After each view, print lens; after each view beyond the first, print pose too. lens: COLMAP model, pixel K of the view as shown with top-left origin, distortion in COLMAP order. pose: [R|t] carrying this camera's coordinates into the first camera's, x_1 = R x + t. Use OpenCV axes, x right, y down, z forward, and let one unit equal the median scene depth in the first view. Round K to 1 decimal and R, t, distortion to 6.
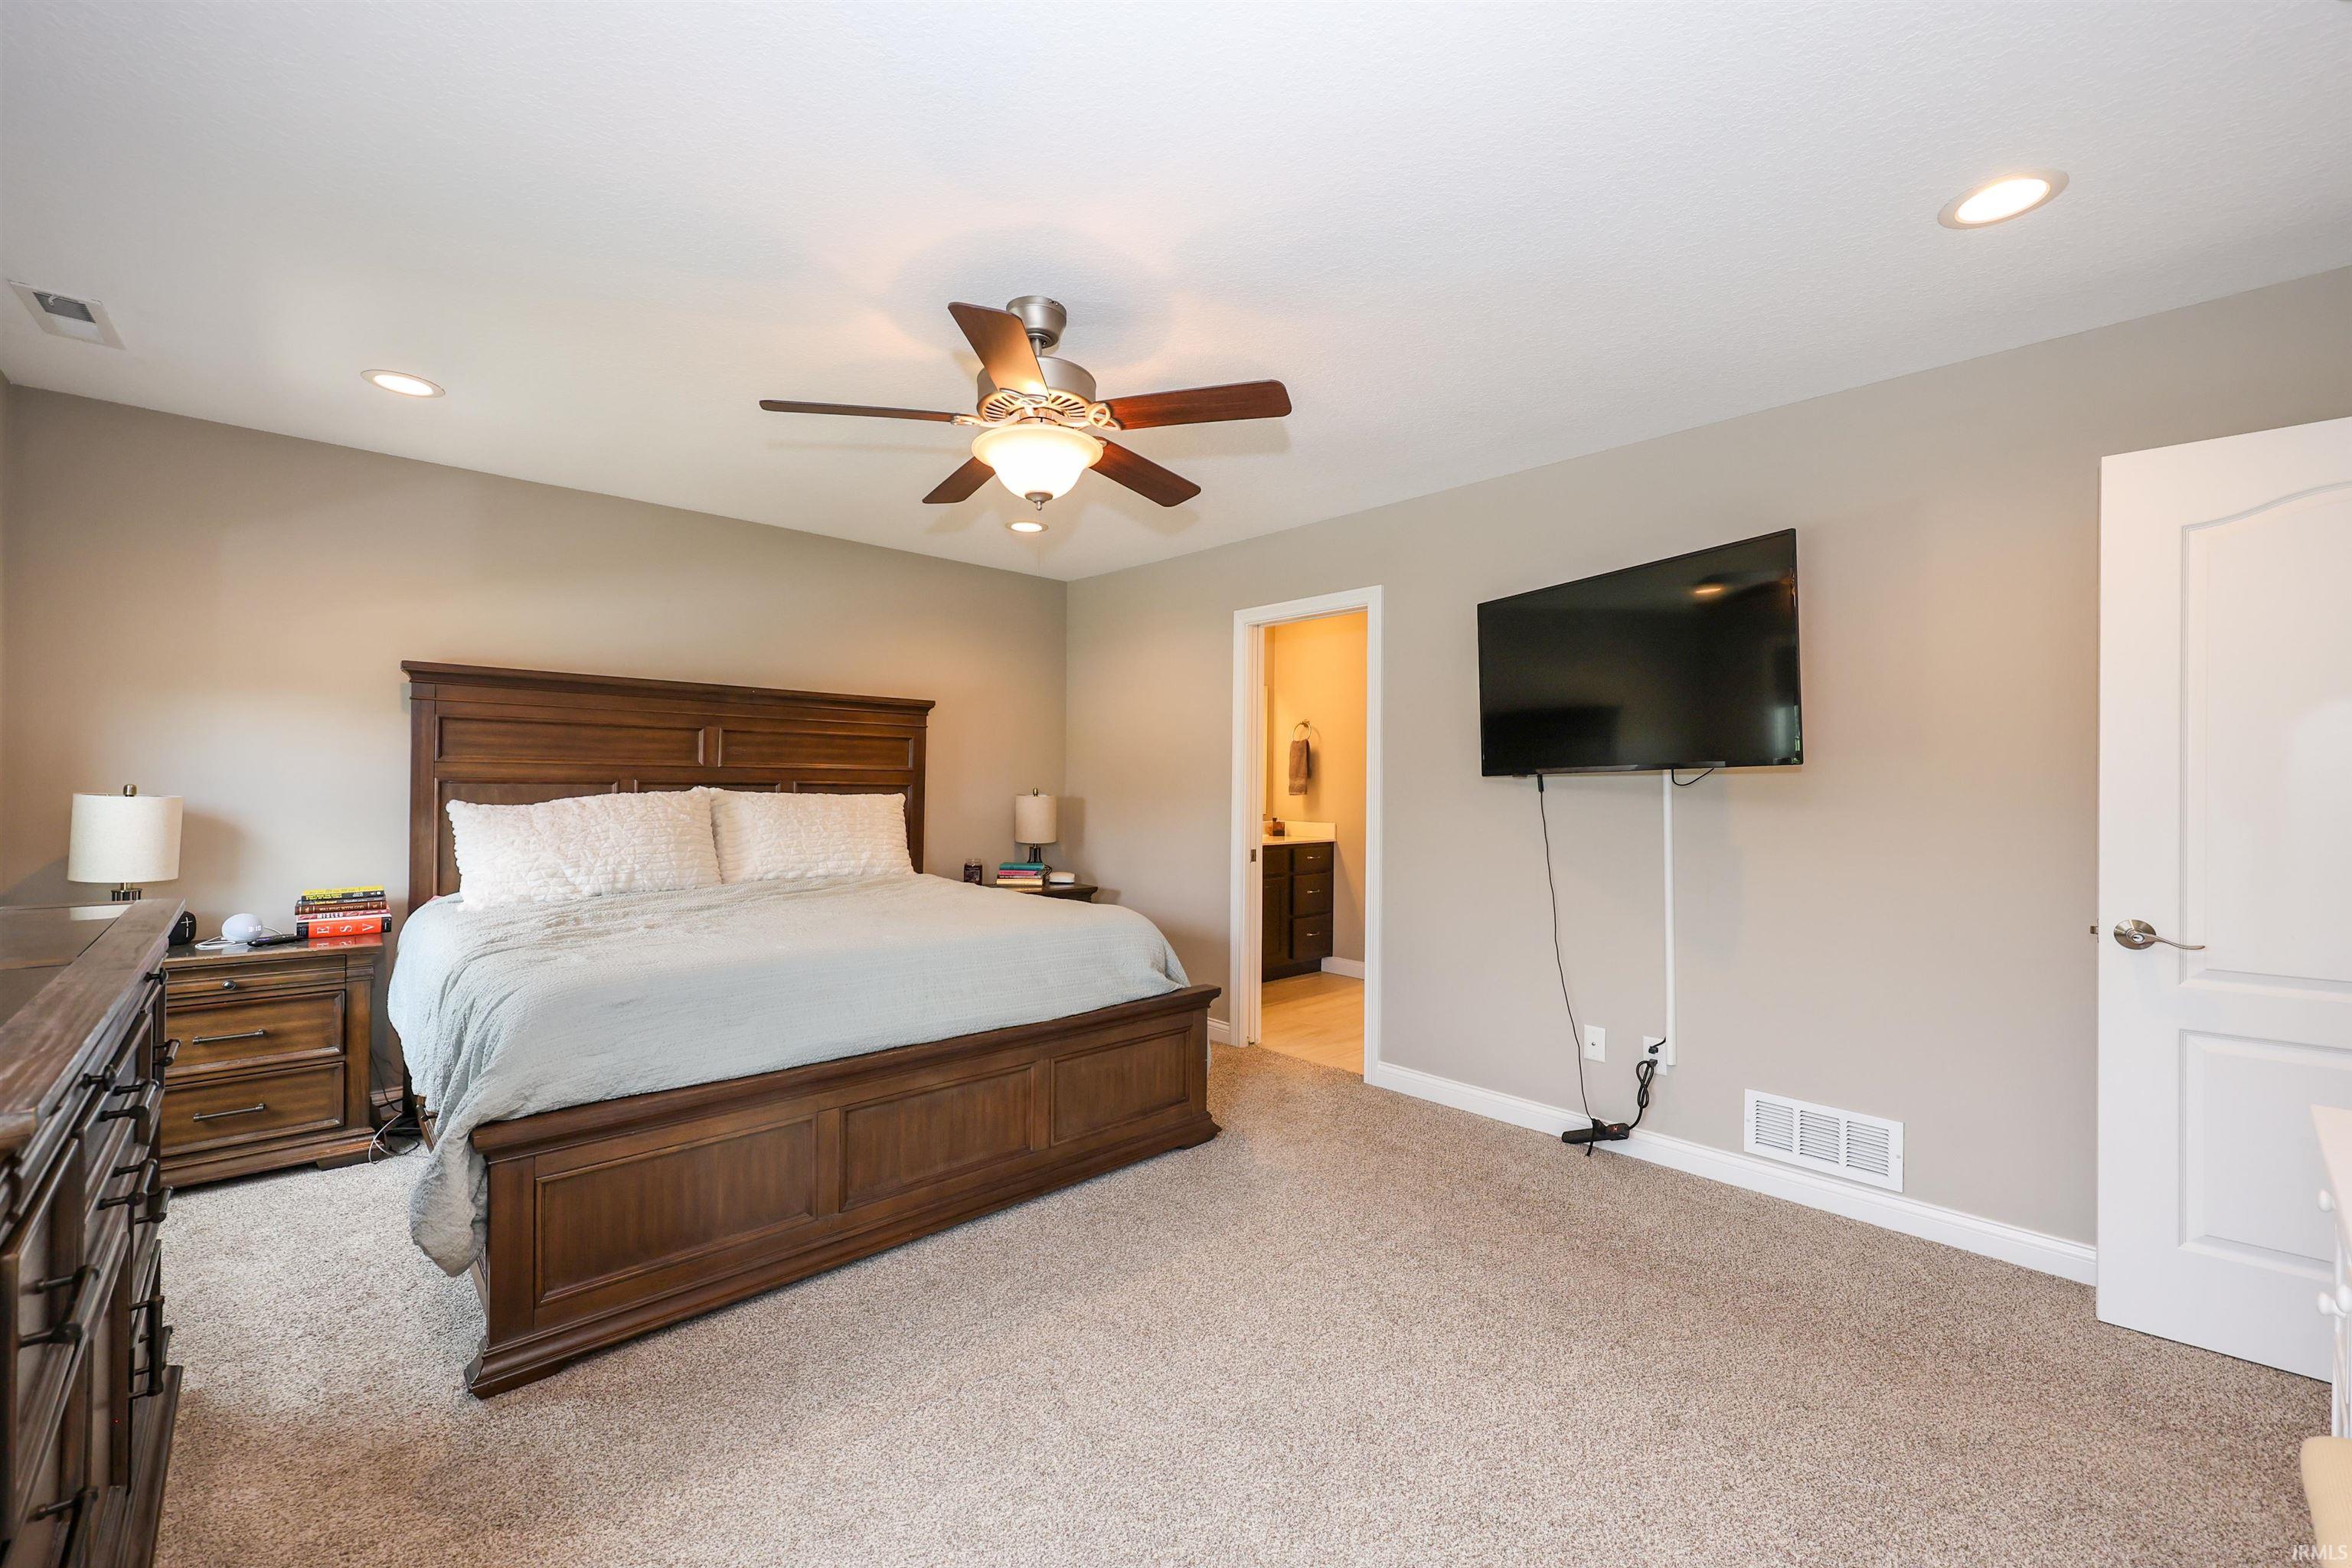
lens RADIAL K [[951.5, 0, 1176.9], [0, 951.5, 781.1], [0, 0, 1]] dist [-0.001164, 0.001381]
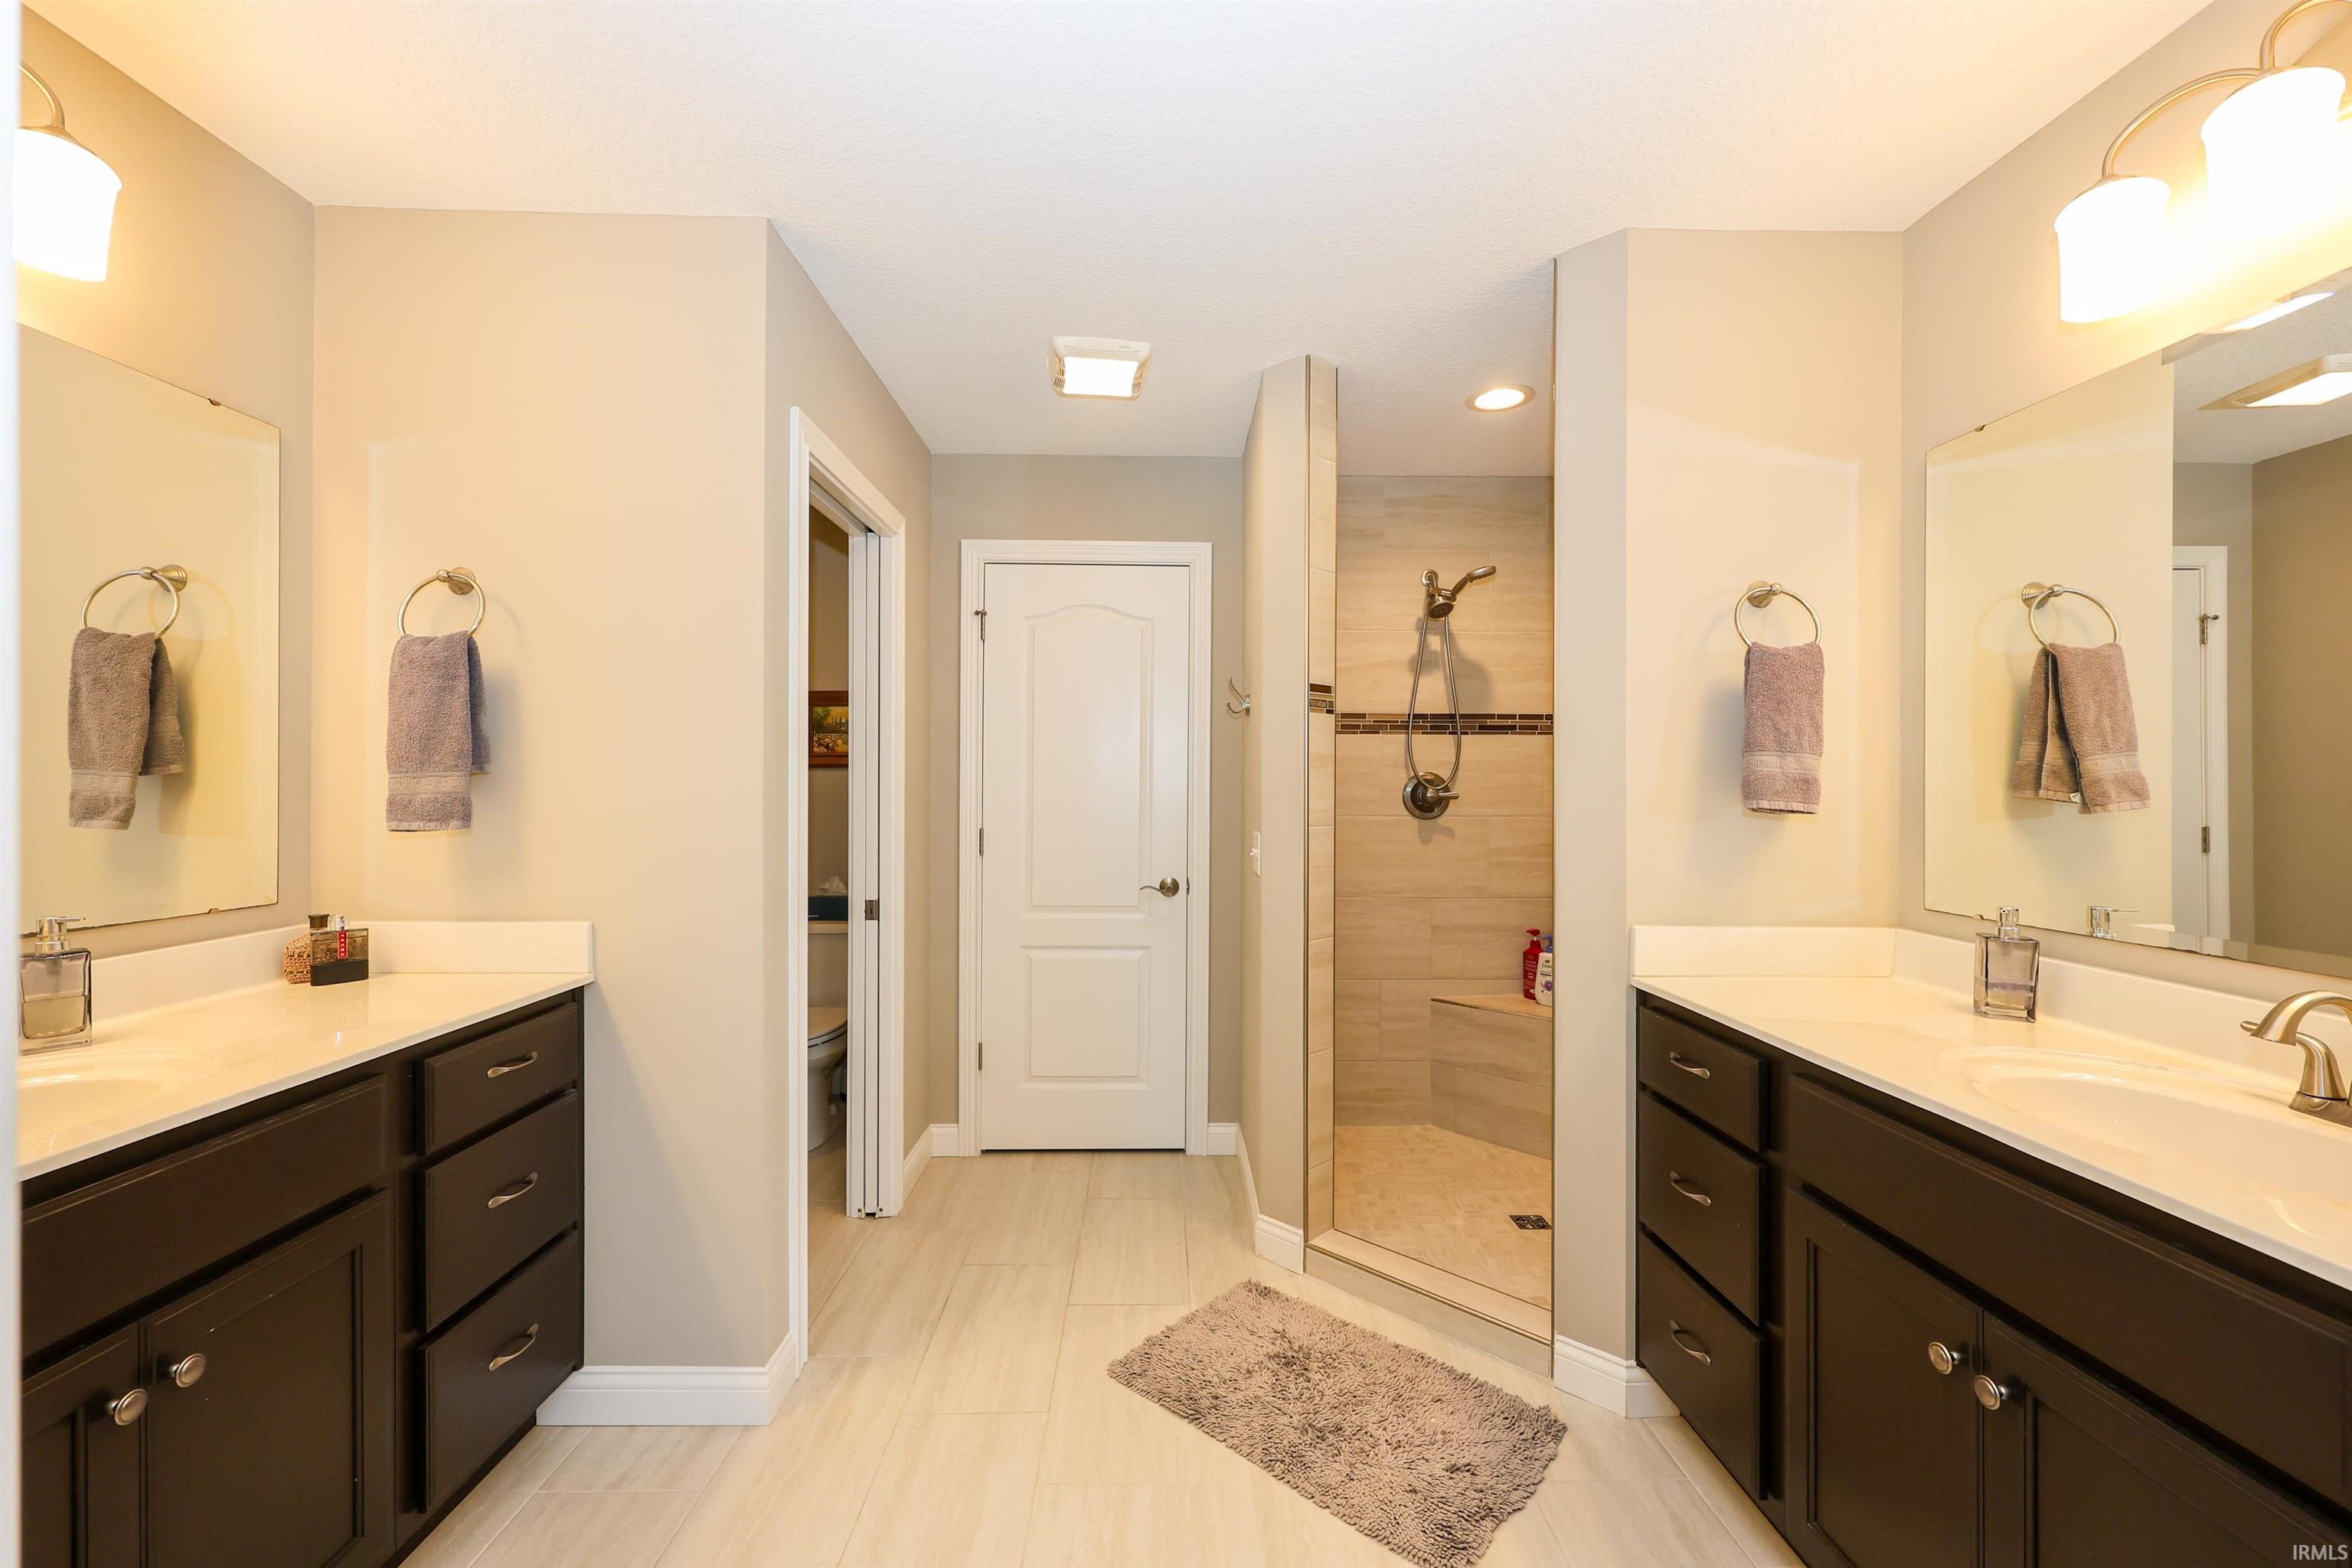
lens RADIAL K [[951.5, 0, 1187.0], [0, 951.5, 796.0], [0, 0, 1]] dist [-0.001164, 0.001381]
pose [[0.669126, -0.011702, 0.743057, 0.067895], [0.004111, 0.999919, 0.012044, 0.001898], [-0.743138, -0.005004, 0.669119, 0.643986]]
